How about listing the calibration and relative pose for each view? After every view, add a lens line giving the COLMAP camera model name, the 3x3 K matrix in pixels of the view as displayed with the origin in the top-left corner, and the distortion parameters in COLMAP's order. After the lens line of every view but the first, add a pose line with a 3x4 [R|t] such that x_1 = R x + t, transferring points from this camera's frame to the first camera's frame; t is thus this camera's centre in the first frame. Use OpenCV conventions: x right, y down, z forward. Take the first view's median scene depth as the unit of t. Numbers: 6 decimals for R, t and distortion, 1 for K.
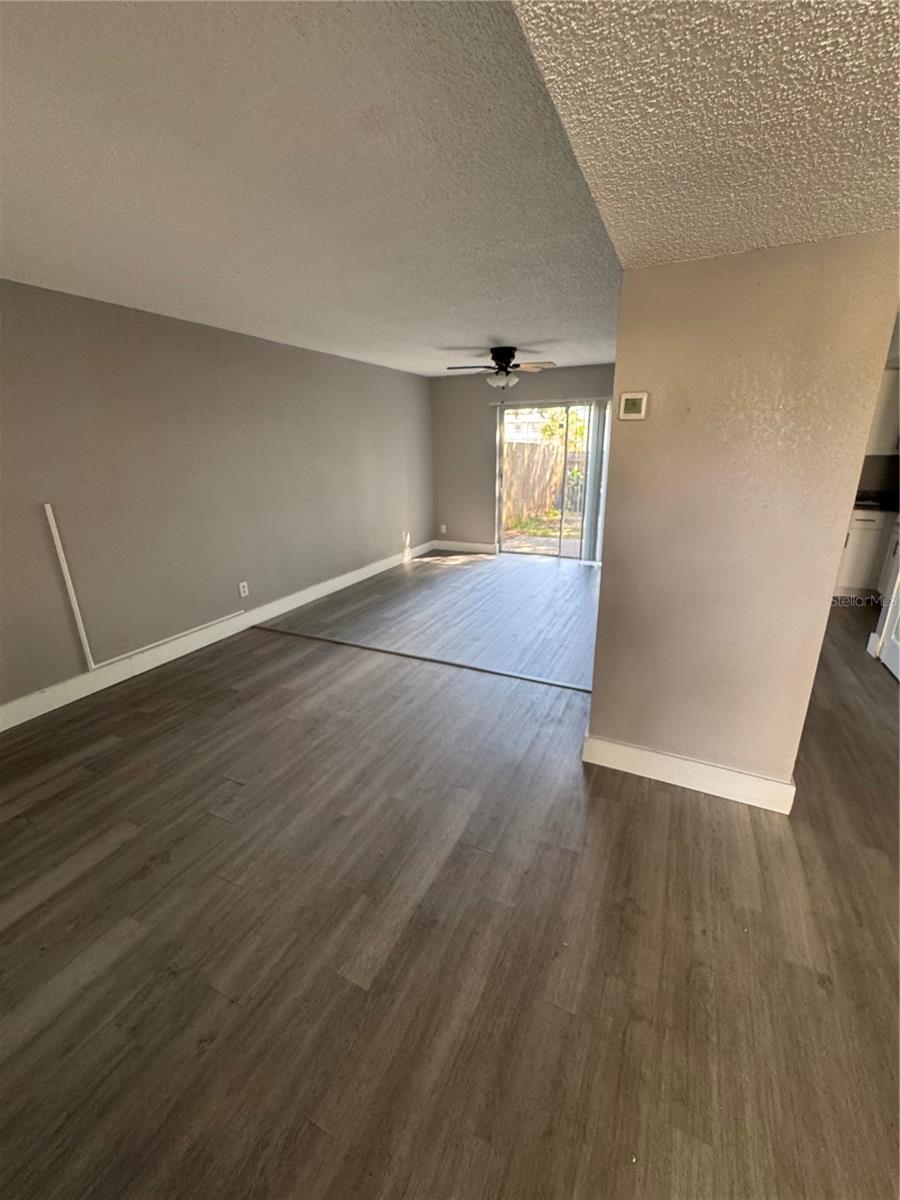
lens RADIAL K [[483.3, 0, 450.0], [0, 483.3, 600.0], [0, 0, 1]] dist [-0.000601, -0.000102]
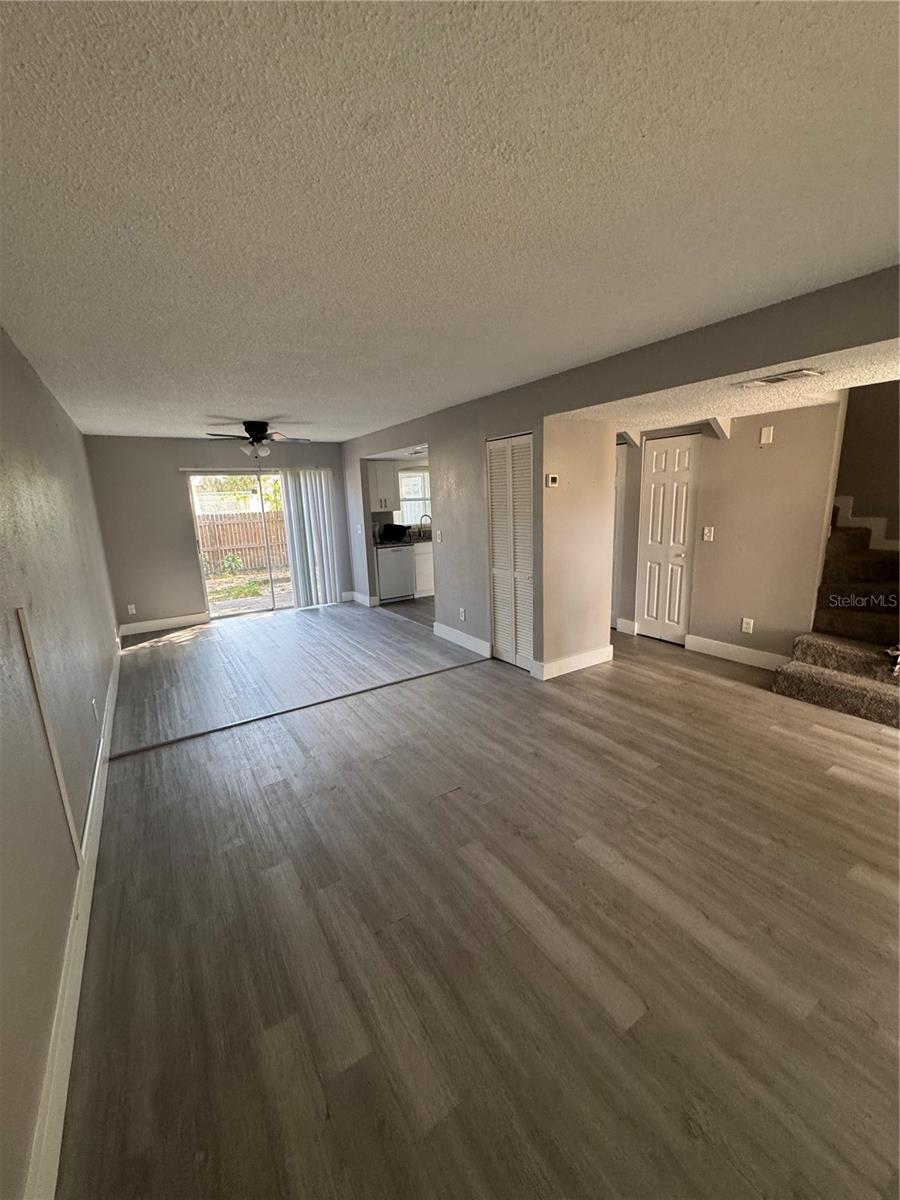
lens RADIAL K [[480.3, 0, 450.0], [0, 480.3, 600.0], [0, 0, 1]] dist [0.000100, 0.000008]
pose [[0.521717, -0.185816, 0.832636, -1.660938], [0.290197, 0.956445, 0.031613, -0.113788], [-0.802245, 0.225136, 0.552917, 0.355611]]
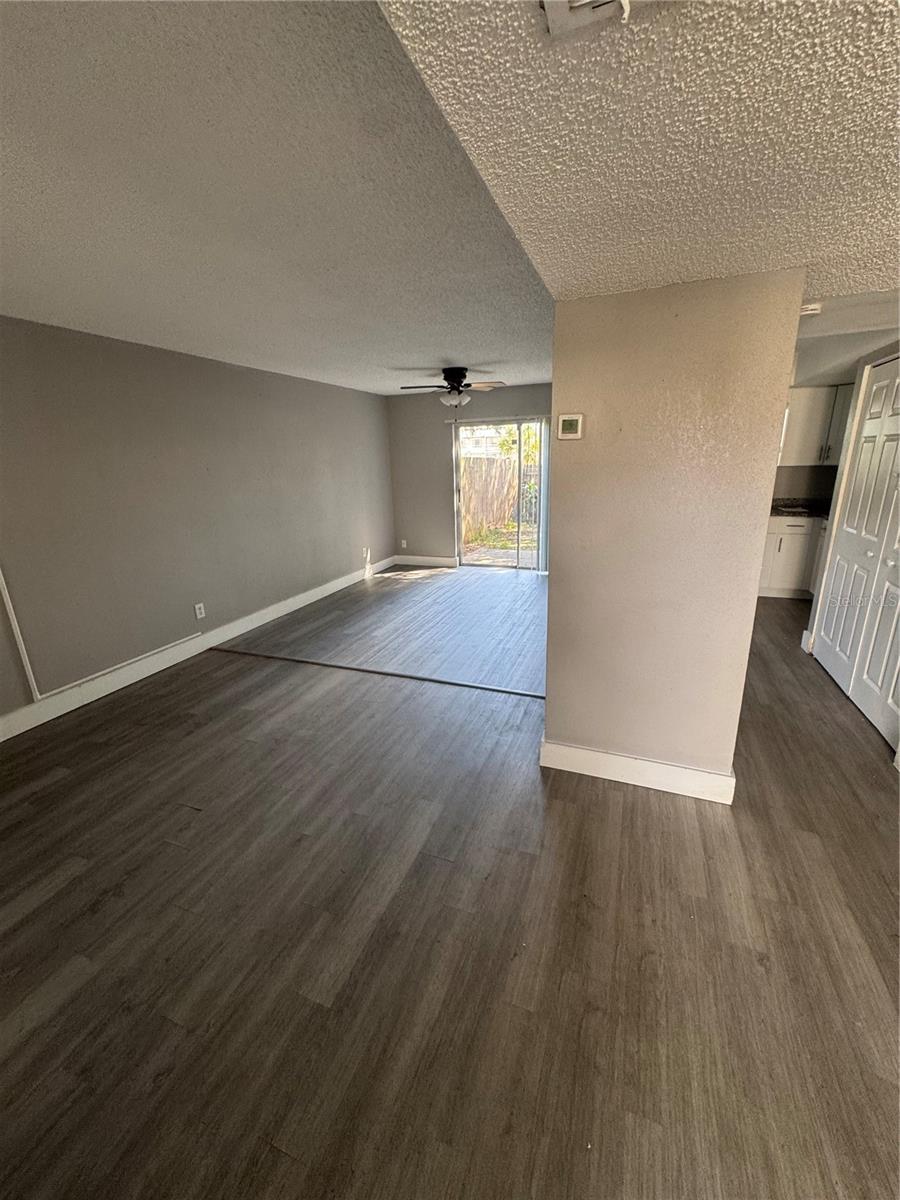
lens RADIAL K [[480.3, 0, 450.0], [0, 480.3, 600.0], [0, 0, 1]] dist [0.000100, 0.000008]
pose [[0.996908, -0.034327, 0.070684, 0.028310], [0.036198, 0.999023, -0.025352, -0.002354], [-0.069745, 0.027832, 0.997177, -0.027020]]
